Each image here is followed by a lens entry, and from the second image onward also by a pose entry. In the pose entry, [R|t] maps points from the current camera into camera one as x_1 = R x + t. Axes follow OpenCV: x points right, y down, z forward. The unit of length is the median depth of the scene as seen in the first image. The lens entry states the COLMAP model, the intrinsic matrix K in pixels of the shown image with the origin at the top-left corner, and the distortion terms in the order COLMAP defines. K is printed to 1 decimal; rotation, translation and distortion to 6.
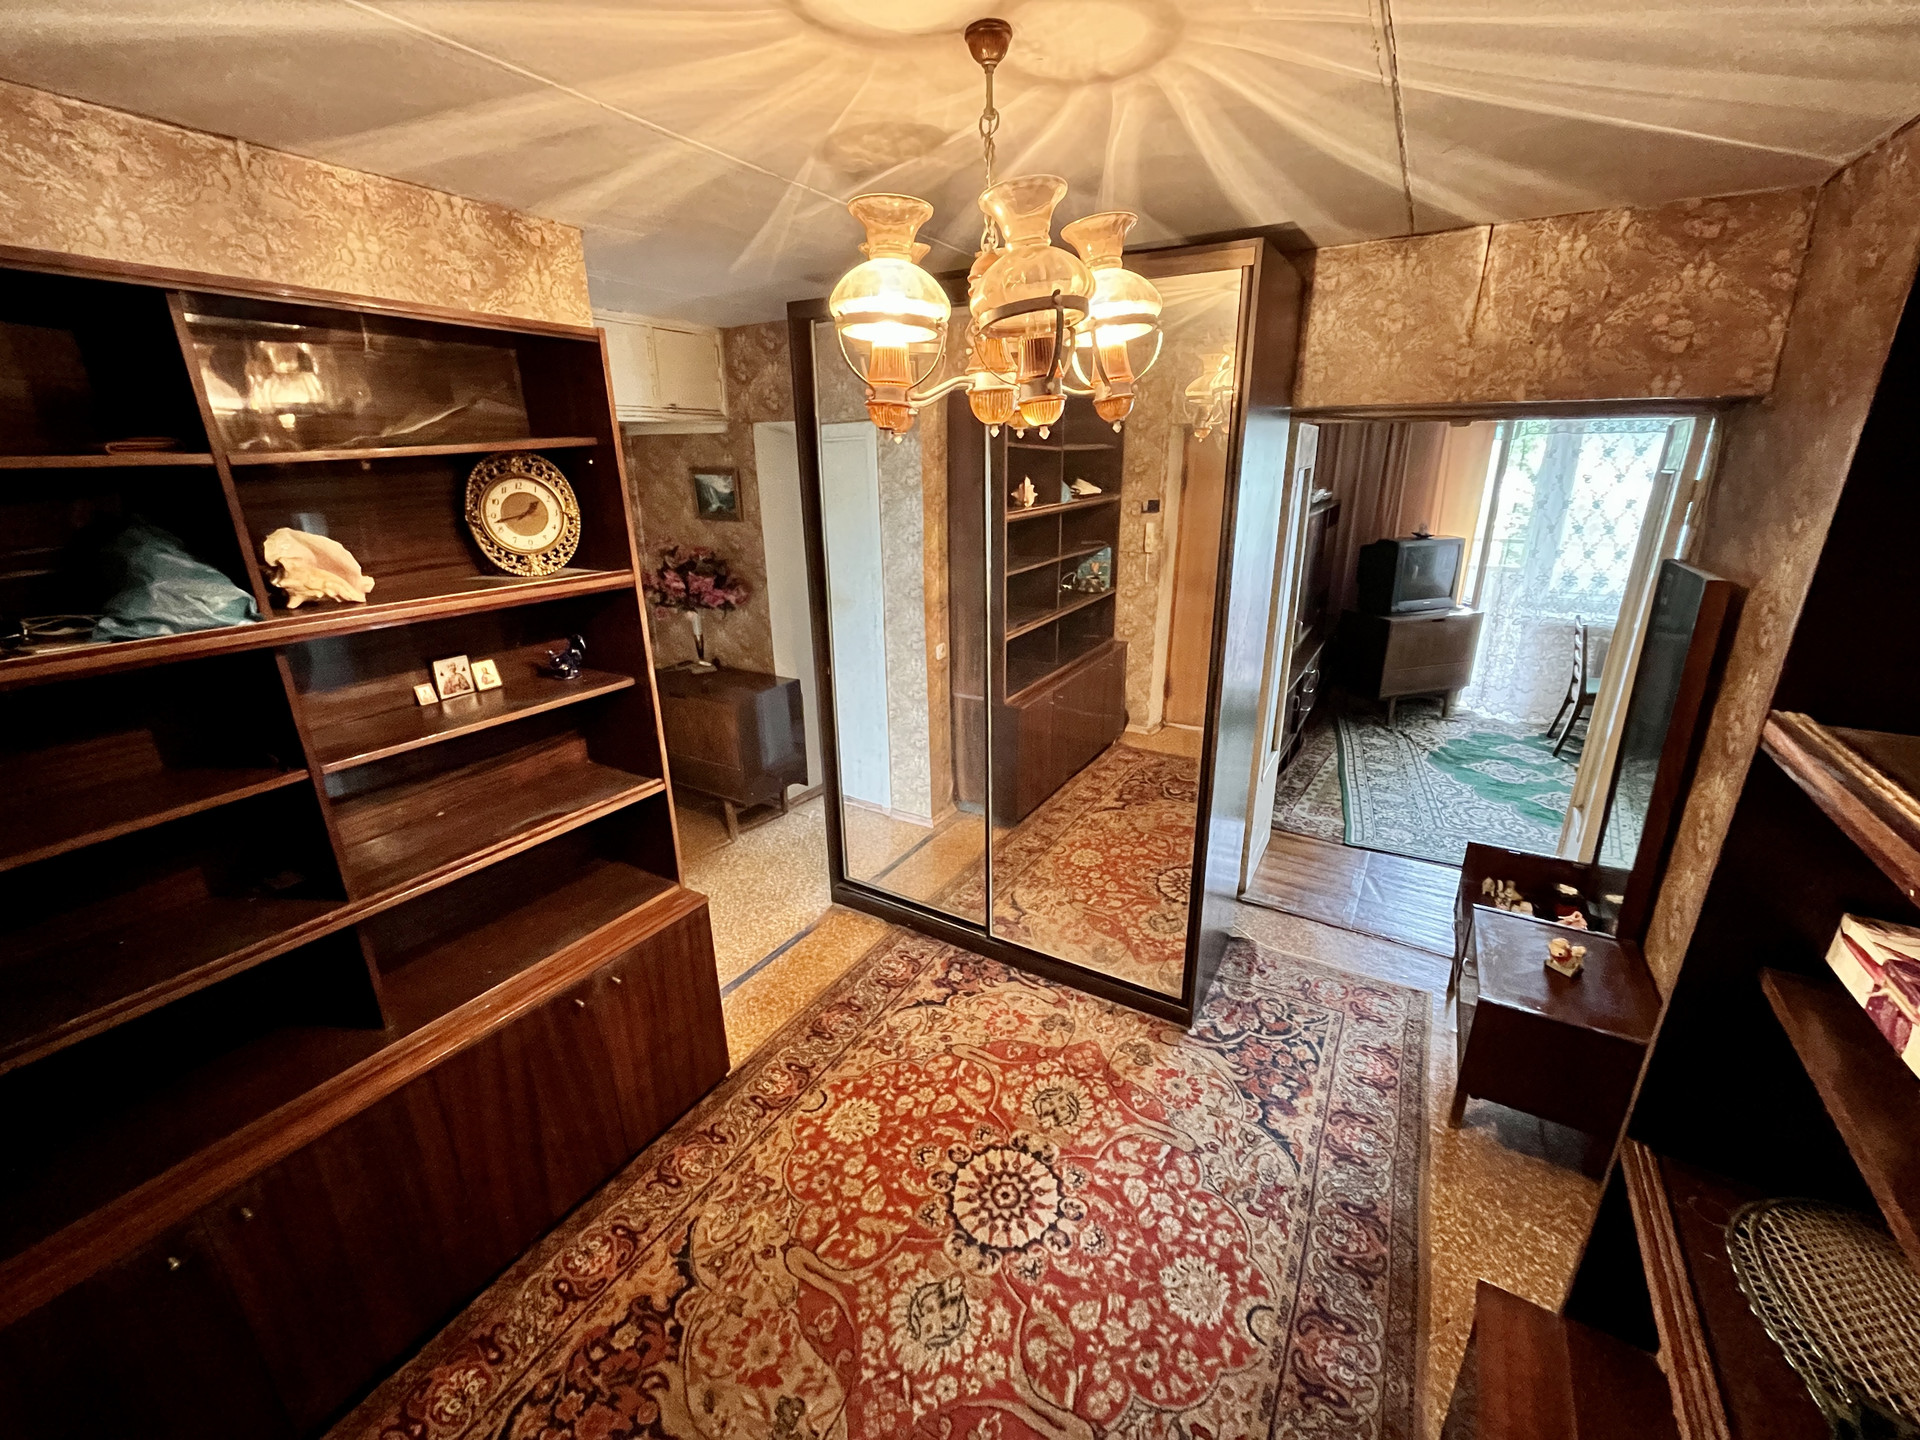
lens RADIAL K [[777.5, 0, 963.9], [0, 777.5, 707.6], [0, 0, 1]] dist [-0.002720, 0.000016]
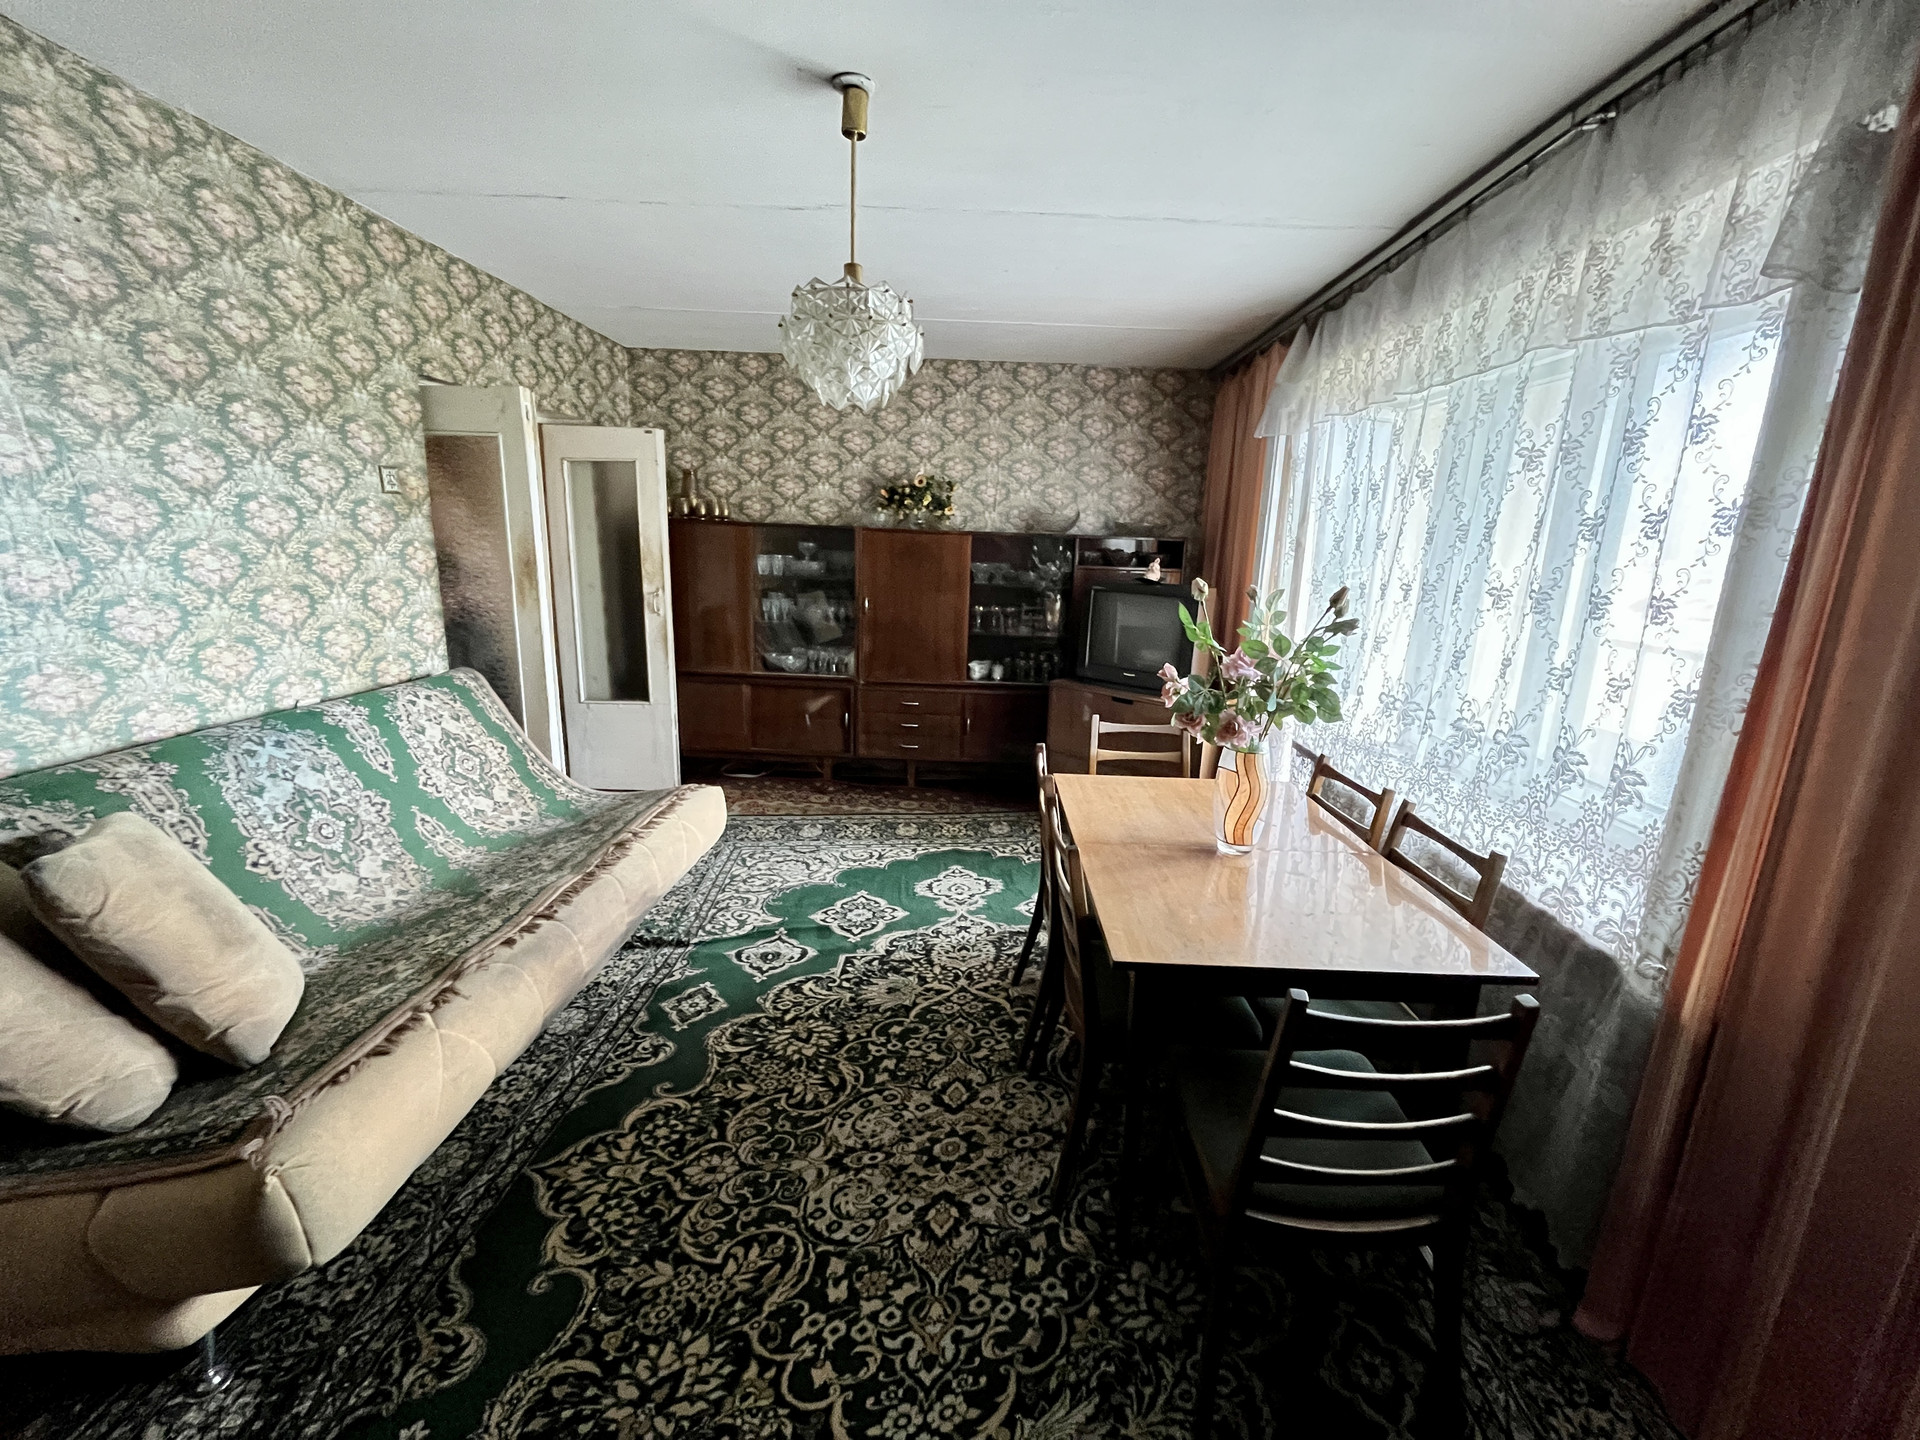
lens RADIAL K [[777.5, 0, 963.9], [0, 777.5, 707.6], [0, 0, 1]] dist [-0.002720, 0.000016]
pose [[0.502520, 0.216043, -0.837137, 1.353706], [-0.306854, 0.949805, 0.060920, -0.126384], [0.808279, 0.226265, 0.543590, 0.631143]]
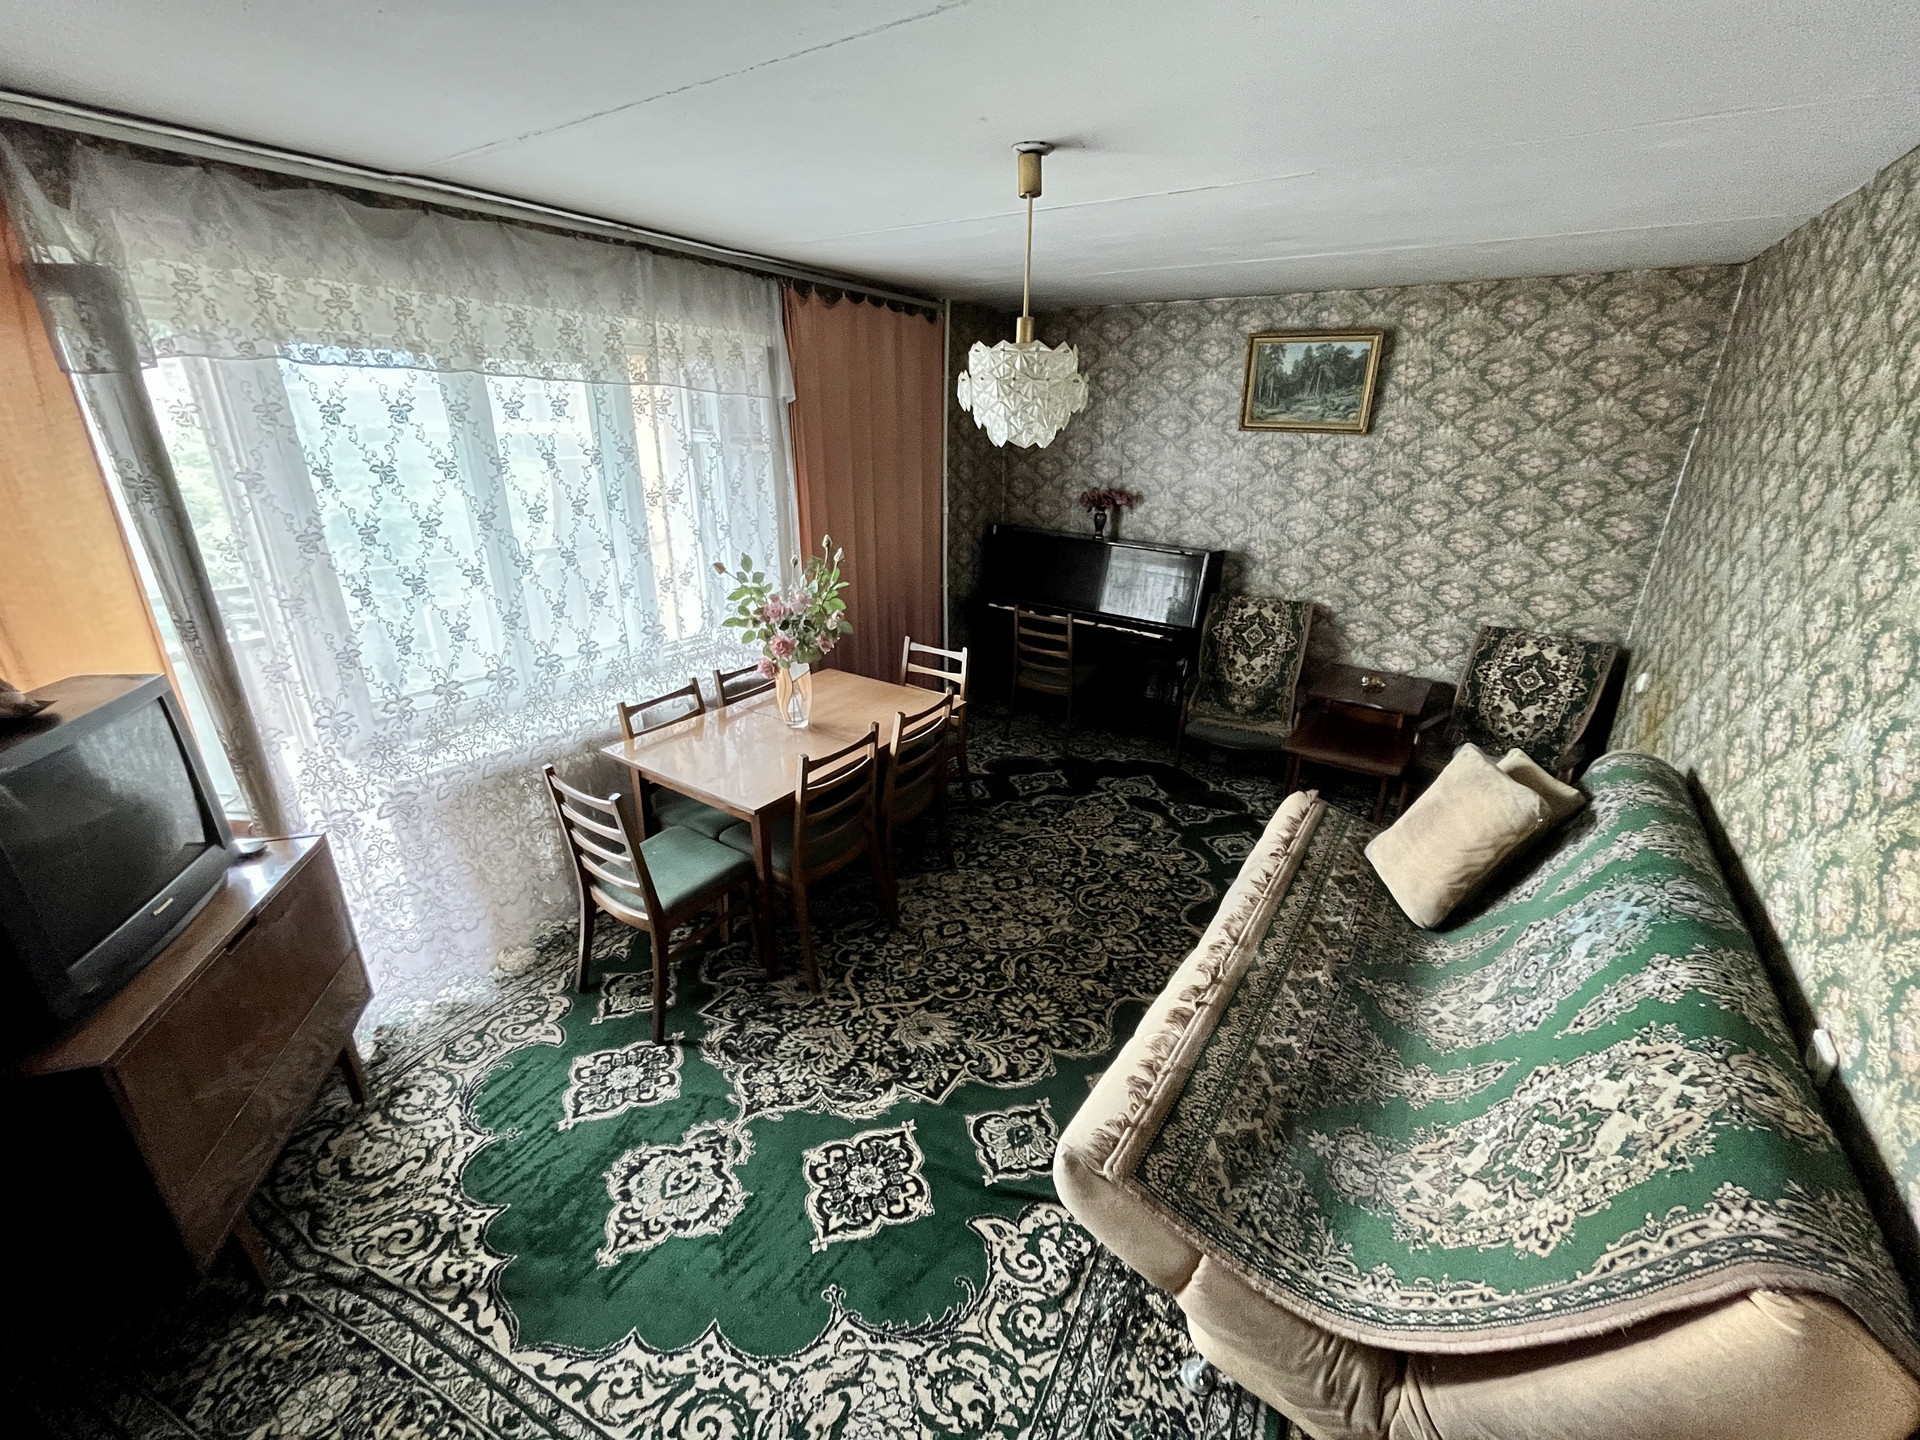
lens RADIAL K [[777.5, 0, 963.9], [0, 777.5, 707.6], [0, 0, 1]] dist [-0.002720, 0.000016]
pose [[0.040293, -0.337186, 0.940576, 0.429867], [0.294311, 0.903583, 0.311317, -0.252870], [-0.954860, 0.264278, 0.135645, 0.787419]]
